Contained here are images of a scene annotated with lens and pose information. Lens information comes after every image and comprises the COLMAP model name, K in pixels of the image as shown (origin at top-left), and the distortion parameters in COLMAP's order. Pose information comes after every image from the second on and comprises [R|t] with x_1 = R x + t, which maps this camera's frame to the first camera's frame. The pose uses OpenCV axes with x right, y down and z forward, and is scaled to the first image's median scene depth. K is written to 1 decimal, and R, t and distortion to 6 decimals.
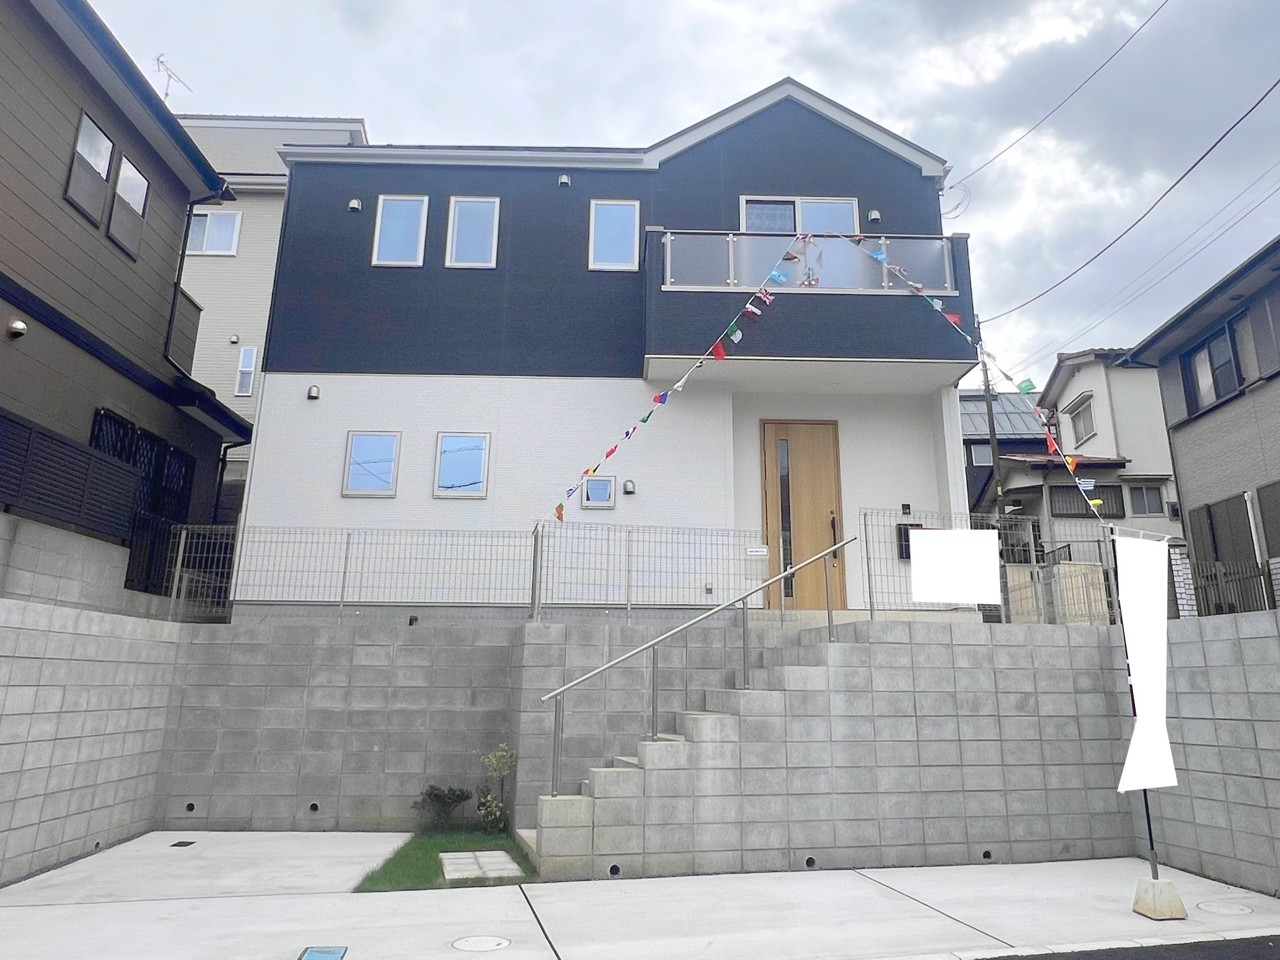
lens RADIAL K [[993.5, 0, 656.1], [0, 993.5, 358.3], [0, 0, 1]] dist [0.000595, -0.000431]
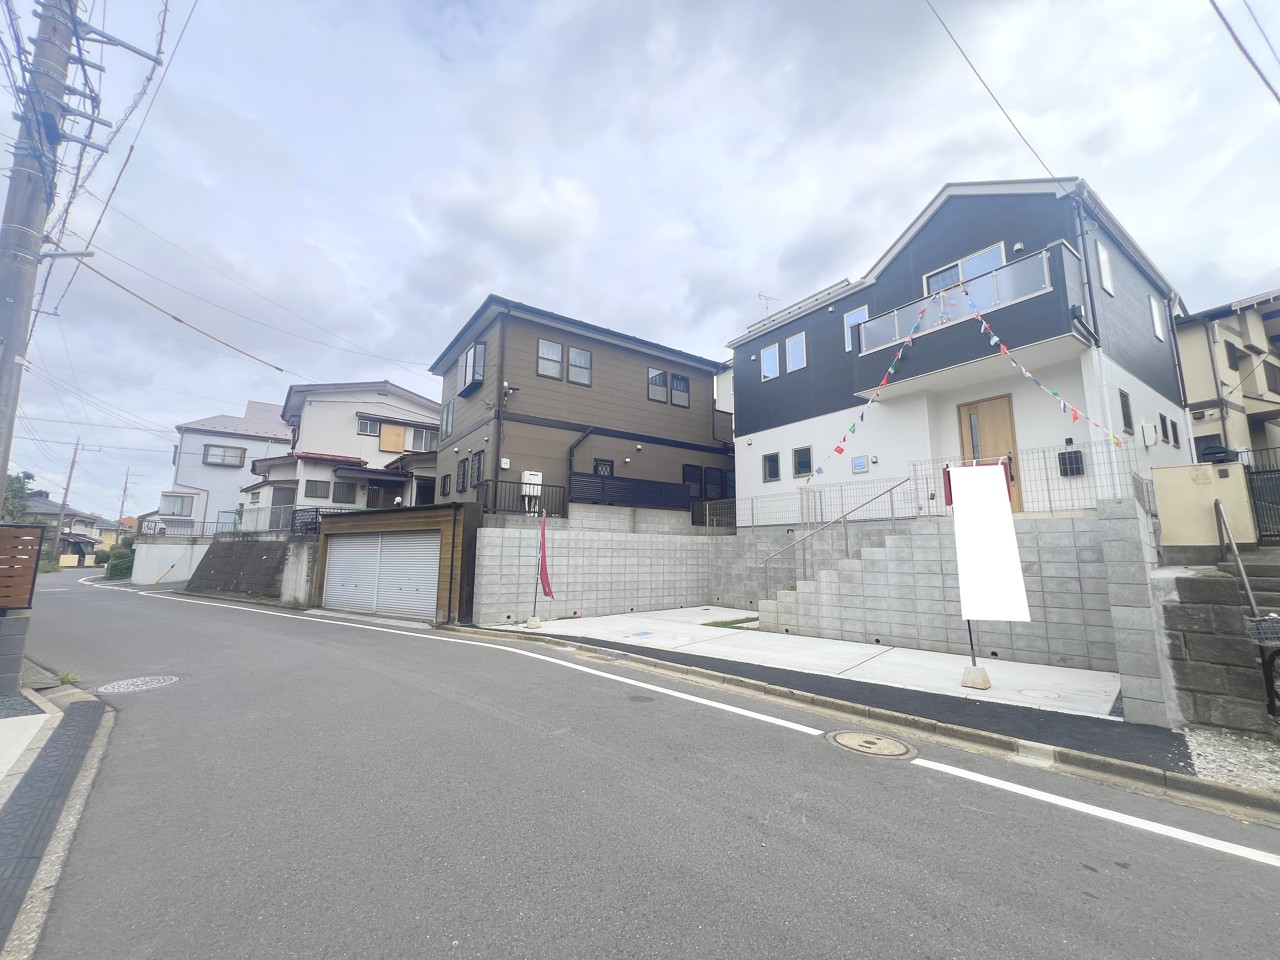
lens RADIAL K [[513.0, 0, 636.3], [0, 513.0, 476.4], [0, 0, 1]] dist [-0.001485, -0.000279]
pose [[0.529809, -0.132233, -0.837745, 0.680054], [0.259474, 0.965679, 0.011671, 0.035575], [0.807450, -0.223557, 0.545937, 0.088362]]
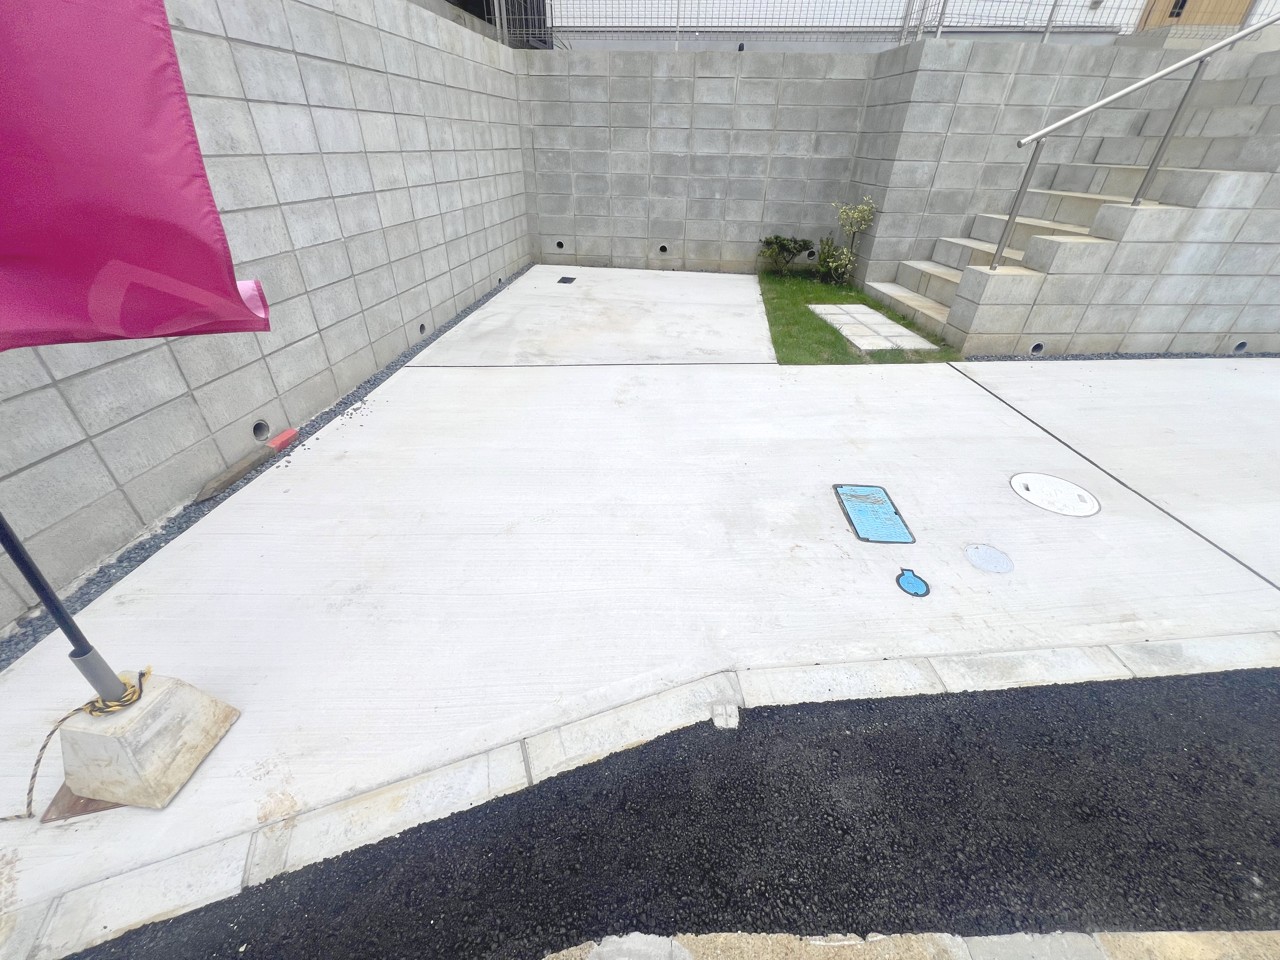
lens RADIAL K [[513.0, 0, 636.3], [0, 513.0, 476.4], [0, 0, 1]] dist [-0.001485, -0.000279]
pose [[0.984575, 0.105079, -0.139897, -0.266157], [0.043148, 0.629051, 0.776166, 0.157611], [0.169561, -0.770229, 0.614814, 0.432049]]
